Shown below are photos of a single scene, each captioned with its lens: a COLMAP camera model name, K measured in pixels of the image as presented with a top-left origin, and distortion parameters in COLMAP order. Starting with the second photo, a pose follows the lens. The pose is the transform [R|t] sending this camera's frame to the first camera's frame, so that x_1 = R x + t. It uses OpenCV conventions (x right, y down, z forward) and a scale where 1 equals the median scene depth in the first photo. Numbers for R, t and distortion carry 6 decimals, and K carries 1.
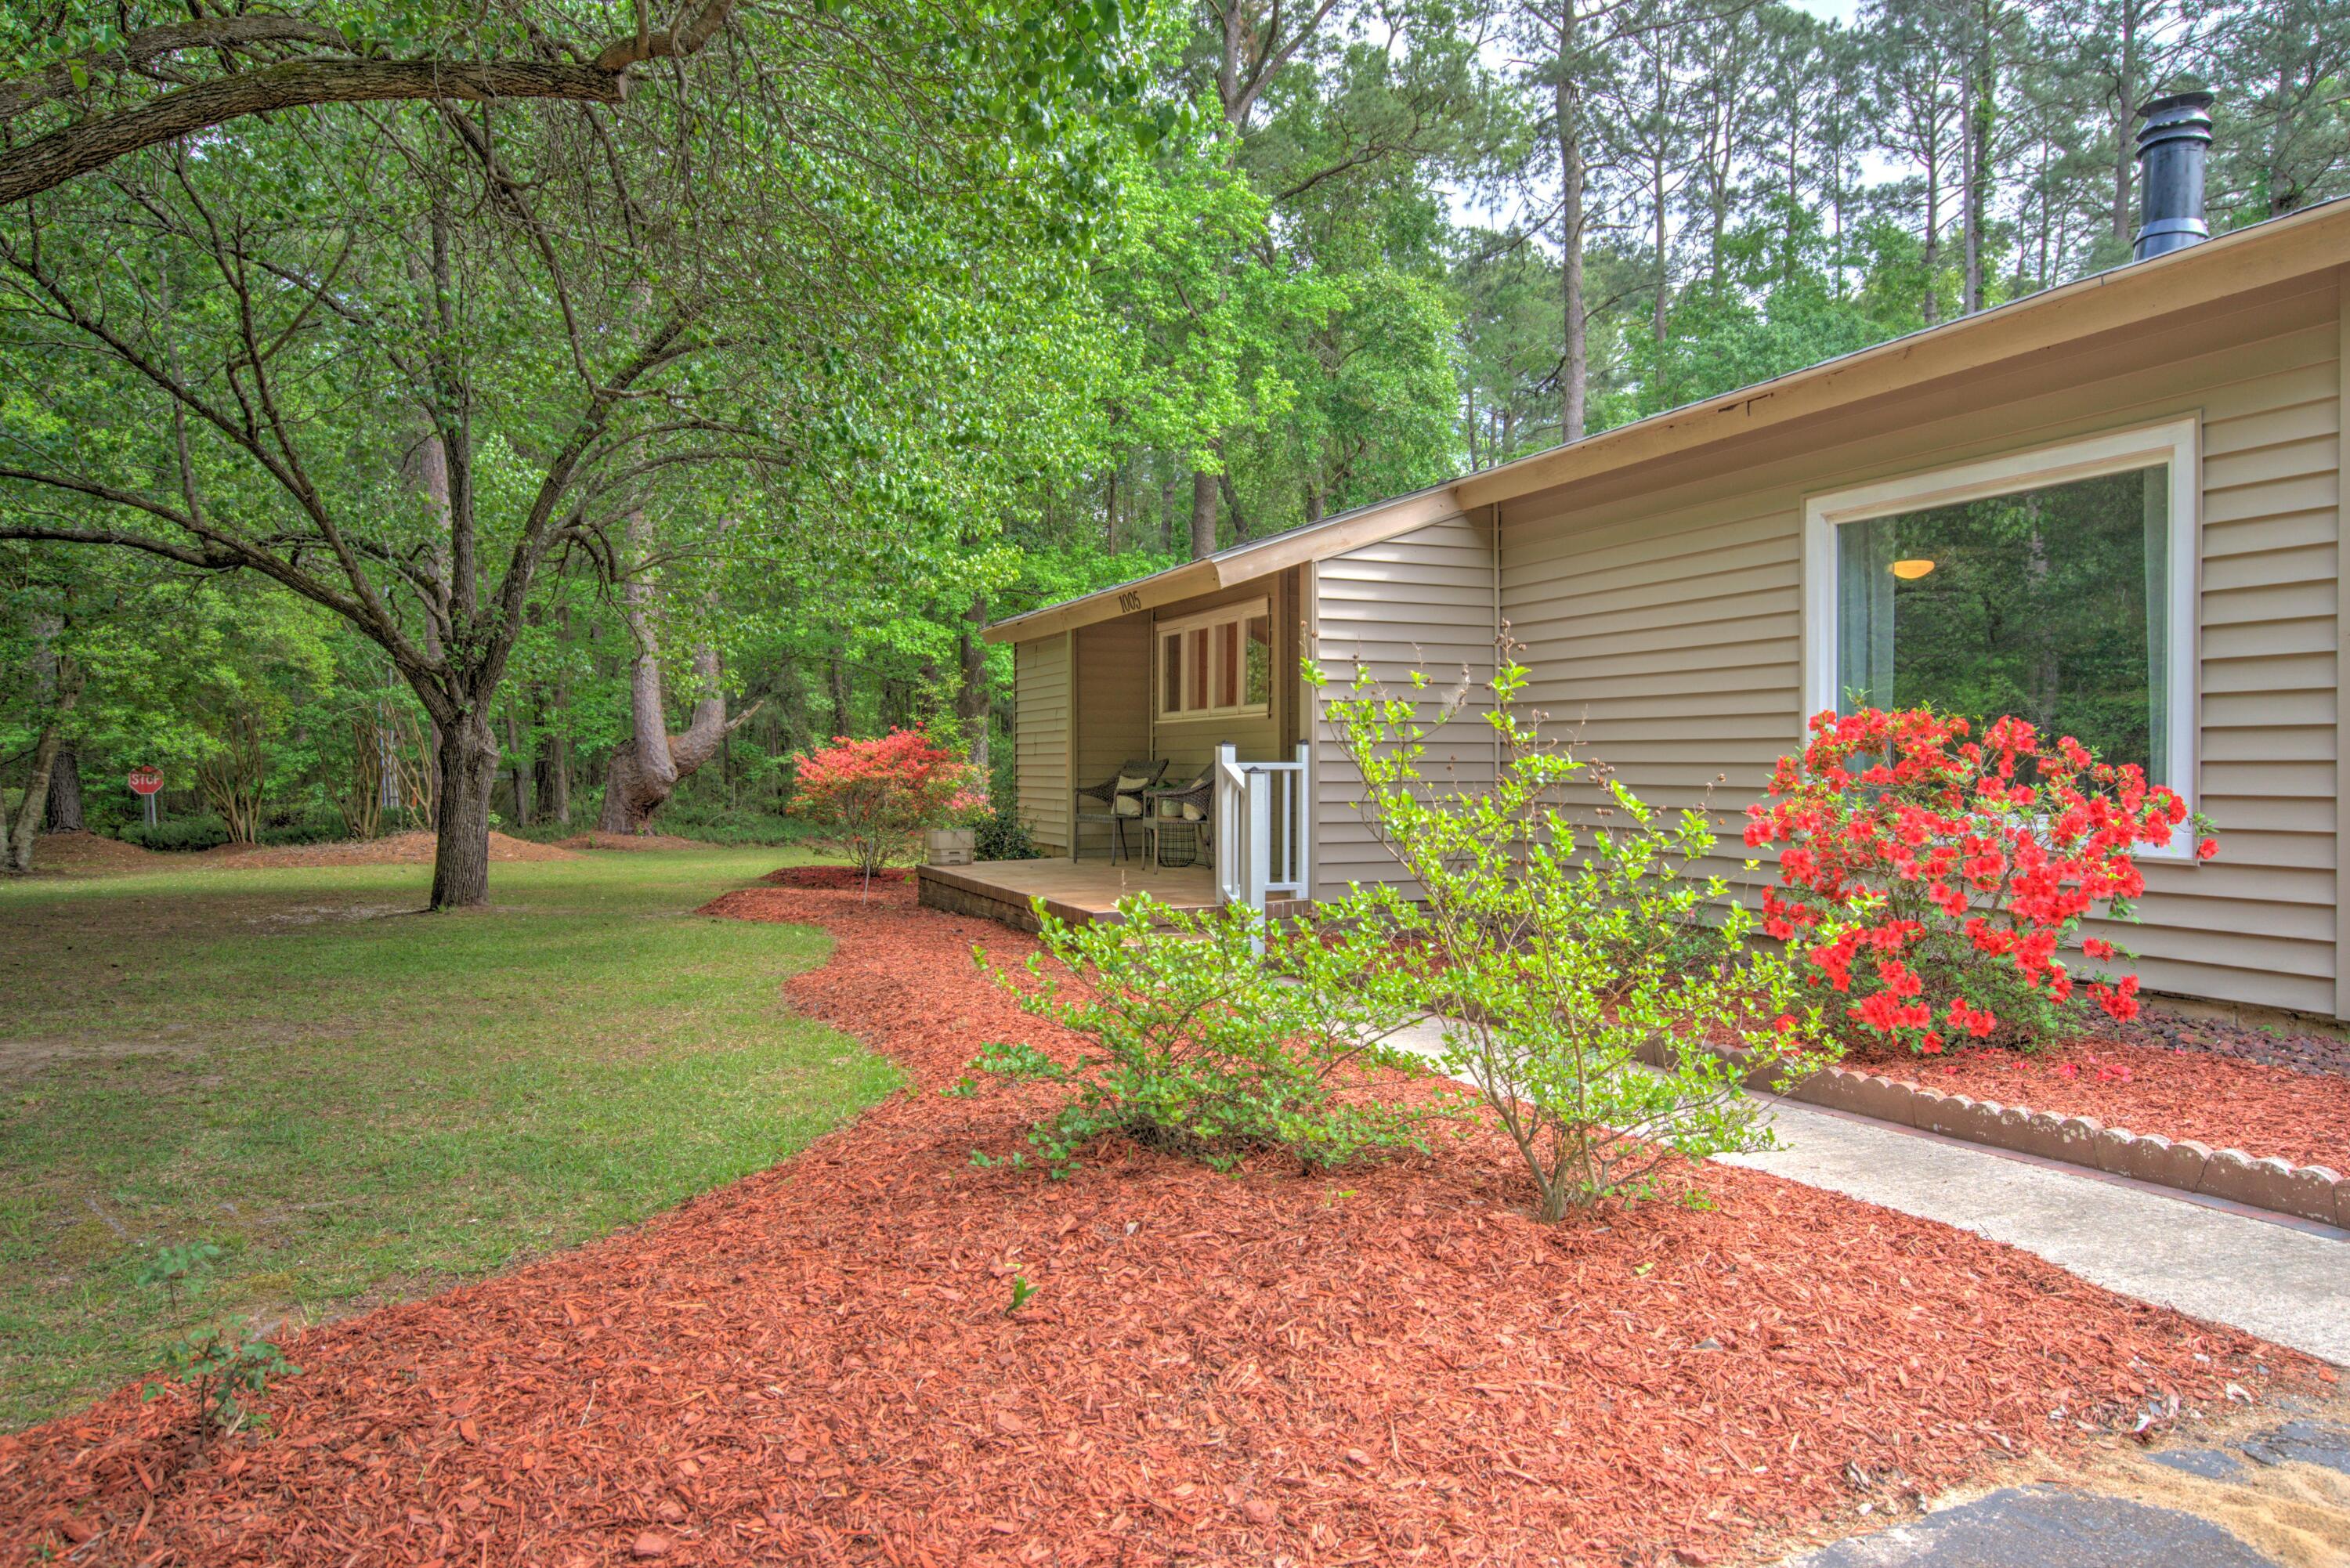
lens RADIAL K [[1556.2, 0, 1175.0], [0, 1556.2, 784.0], [0, 0, 1]] dist [0.000479, 0.000014]
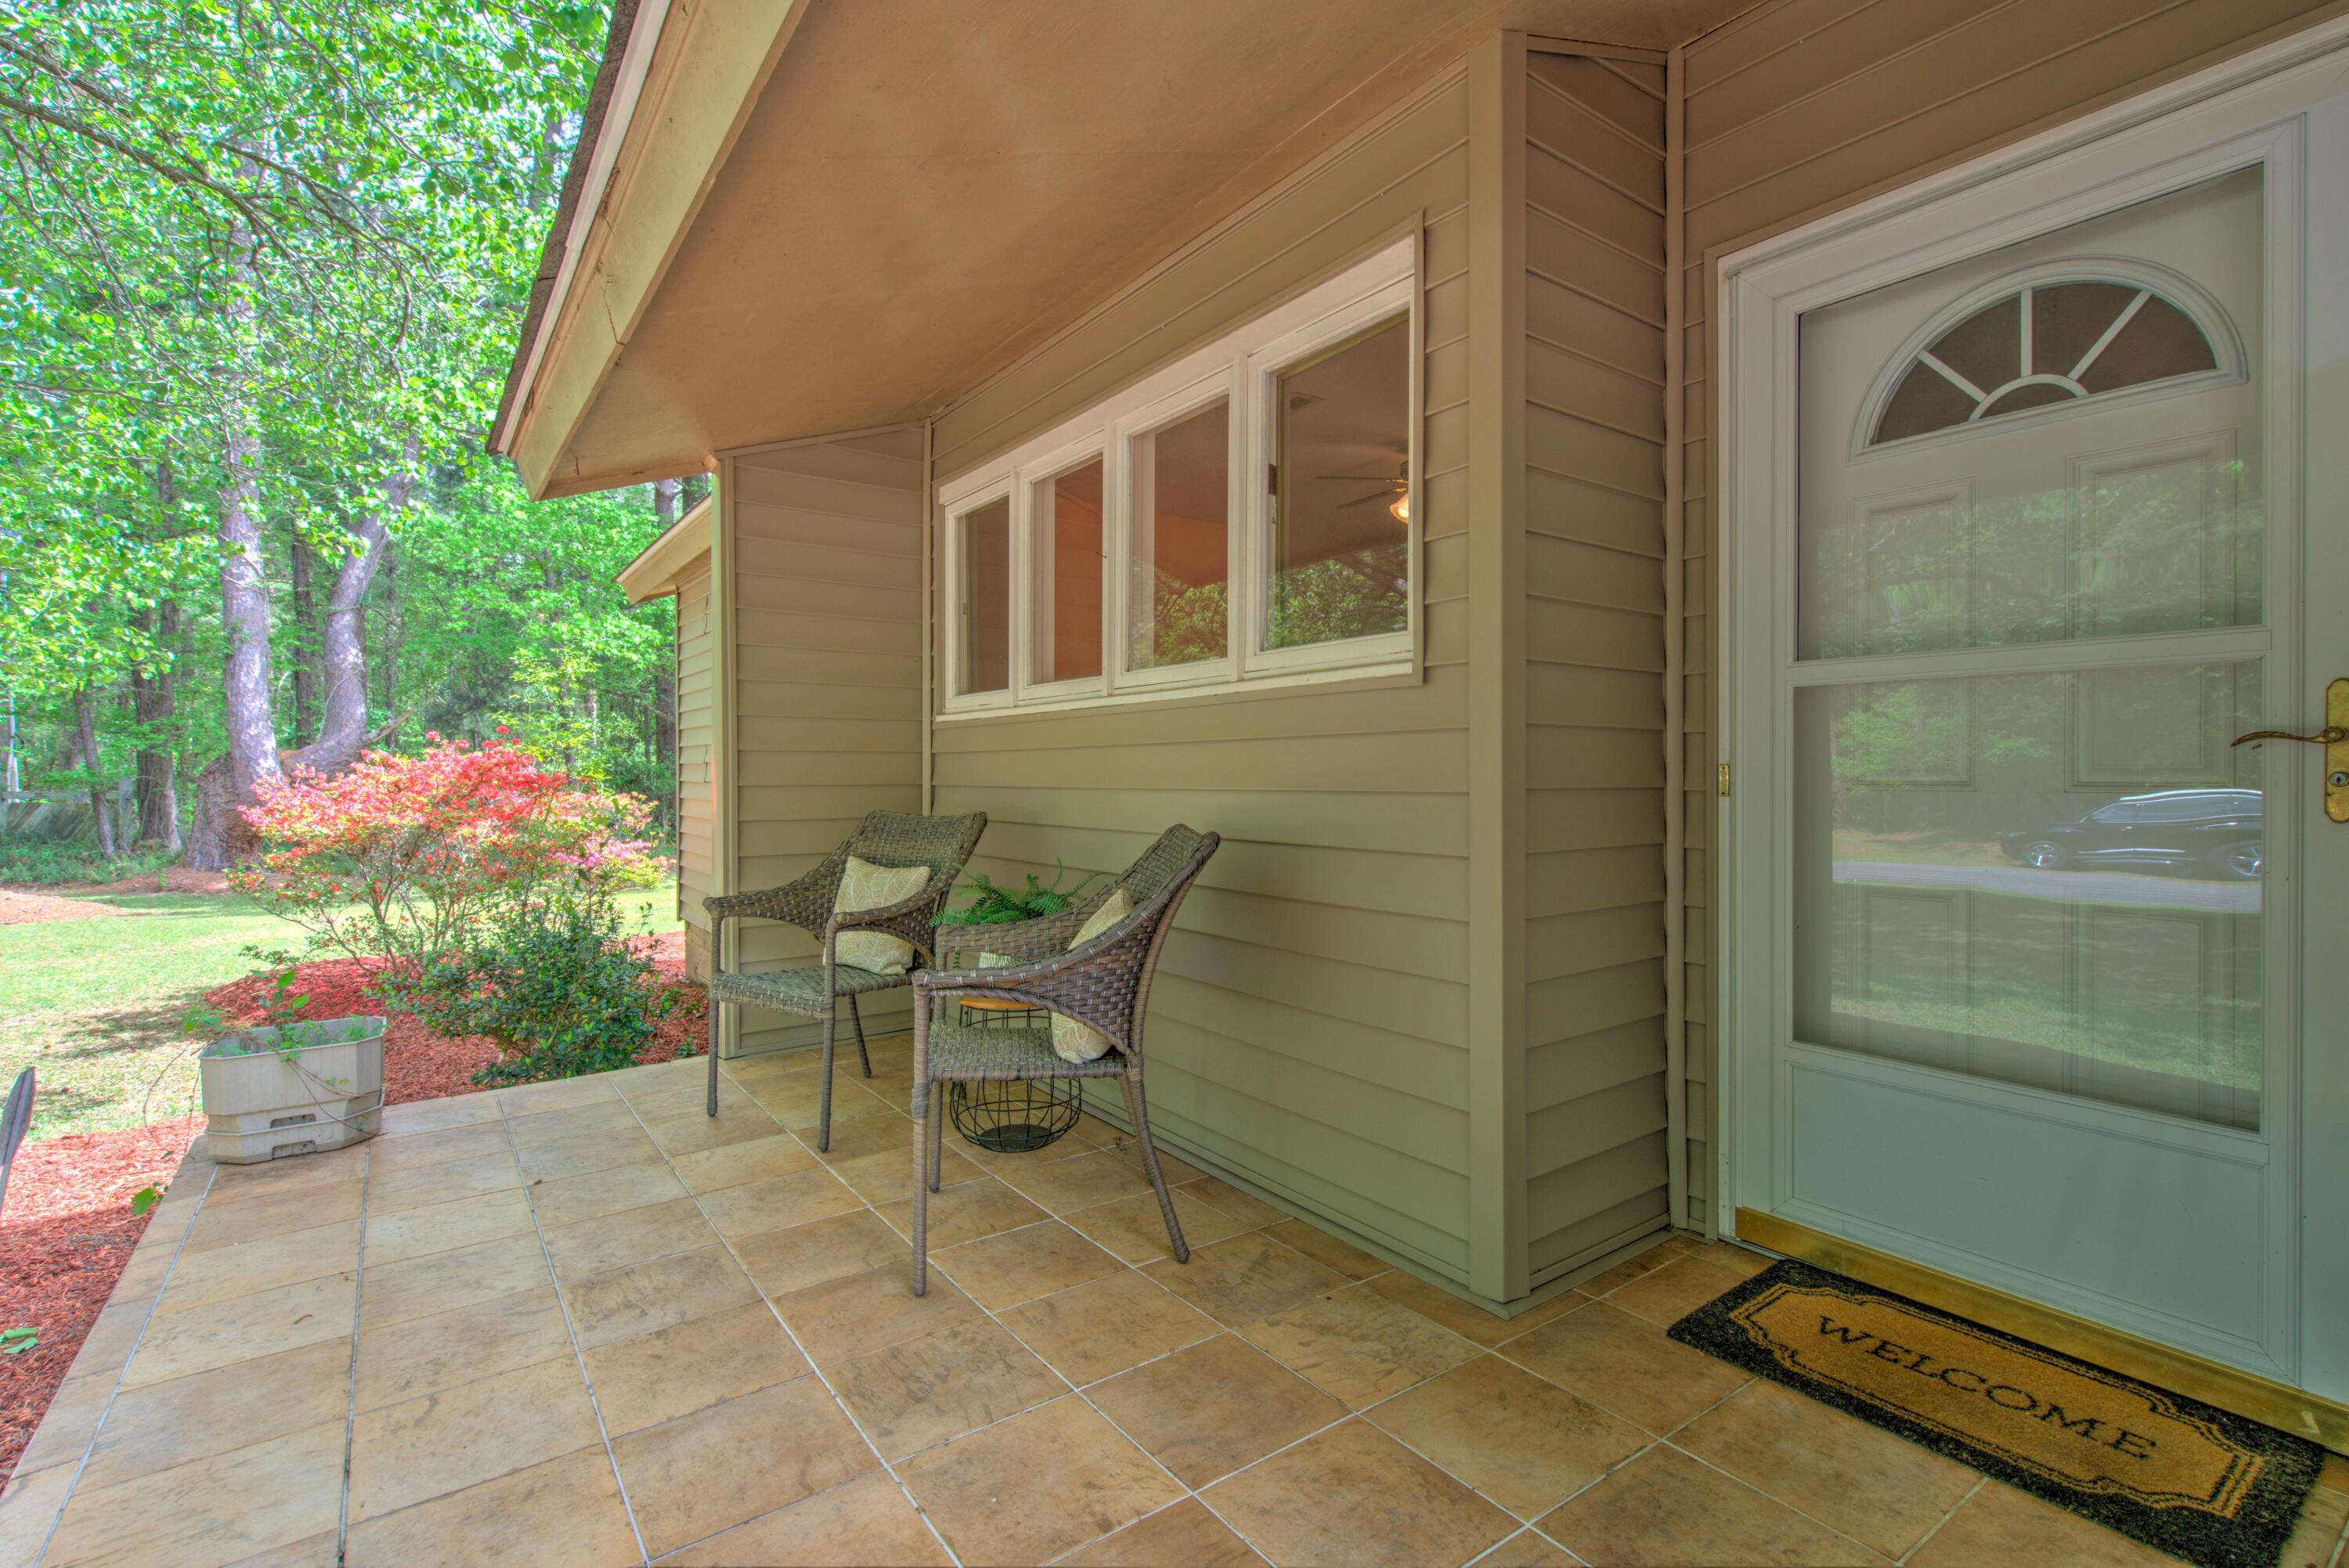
lens RADIAL K [[1064.9, 0, 1174.5], [0, 1064.9, 784.0], [0, 0, 1]] dist [-0.001016, -0.000109]
pose [[0.968697, 0.005750, 0.248180, -0.022944], [-0.003971, 0.999963, -0.007672, -0.019963], [-0.248215, 0.006446, 0.968684, 0.719715]]
